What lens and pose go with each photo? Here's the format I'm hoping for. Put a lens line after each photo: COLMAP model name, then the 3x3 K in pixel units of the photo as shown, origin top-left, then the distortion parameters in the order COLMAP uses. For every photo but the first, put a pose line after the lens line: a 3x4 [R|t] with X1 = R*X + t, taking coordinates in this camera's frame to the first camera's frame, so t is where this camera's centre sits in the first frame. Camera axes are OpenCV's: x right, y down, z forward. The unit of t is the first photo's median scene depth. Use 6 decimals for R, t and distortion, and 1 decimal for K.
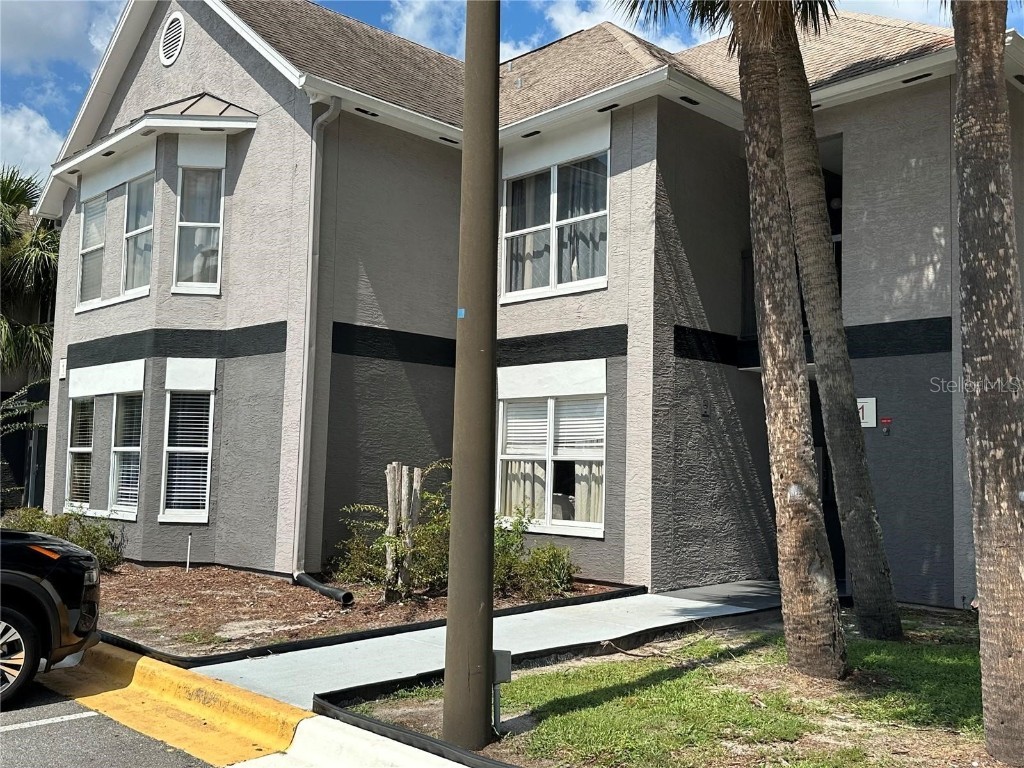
lens RADIAL K [[963.8, 0, 515.3], [0, 963.8, 387.2], [0, 0, 1]] dist [0.051255, 0.000000]
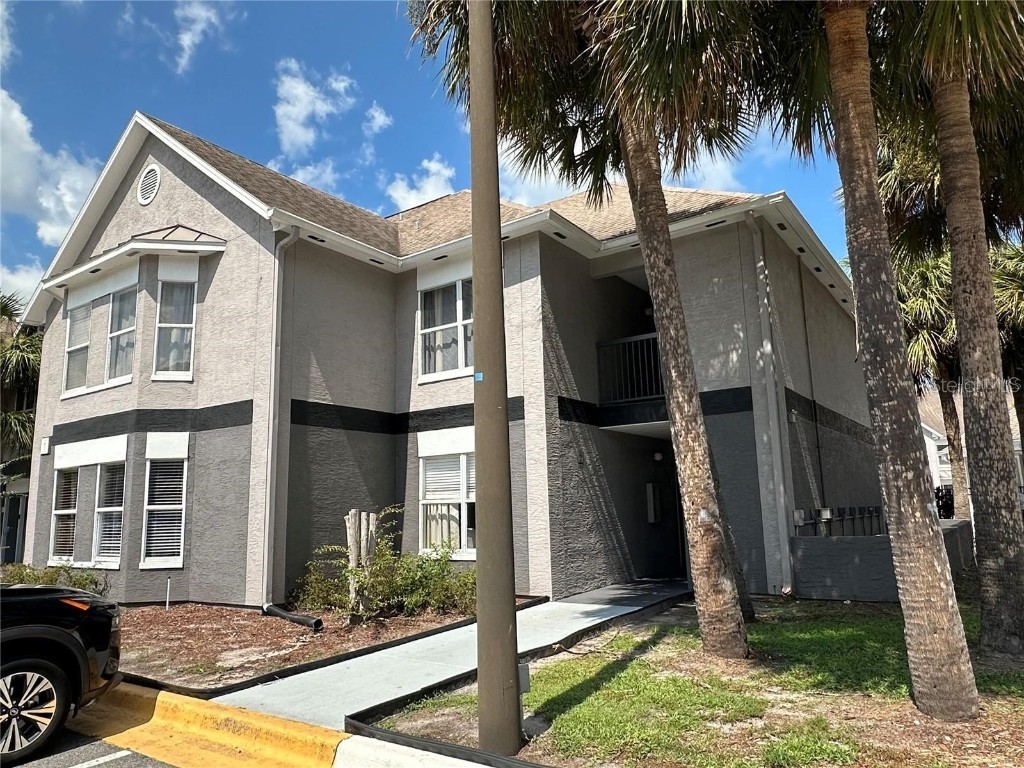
lens RADIAL K [[692.1, 0, 510.7], [0, 692.1, 389.5], [0, 0, 1]] dist [-0.022625, 0.043854]
pose [[0.983097, -0.017932, 0.182206, -0.076623], [0.033755, 0.995884, -0.084117, 0.005162], [-0.179948, 0.088845, 0.979656, 0.068630]]
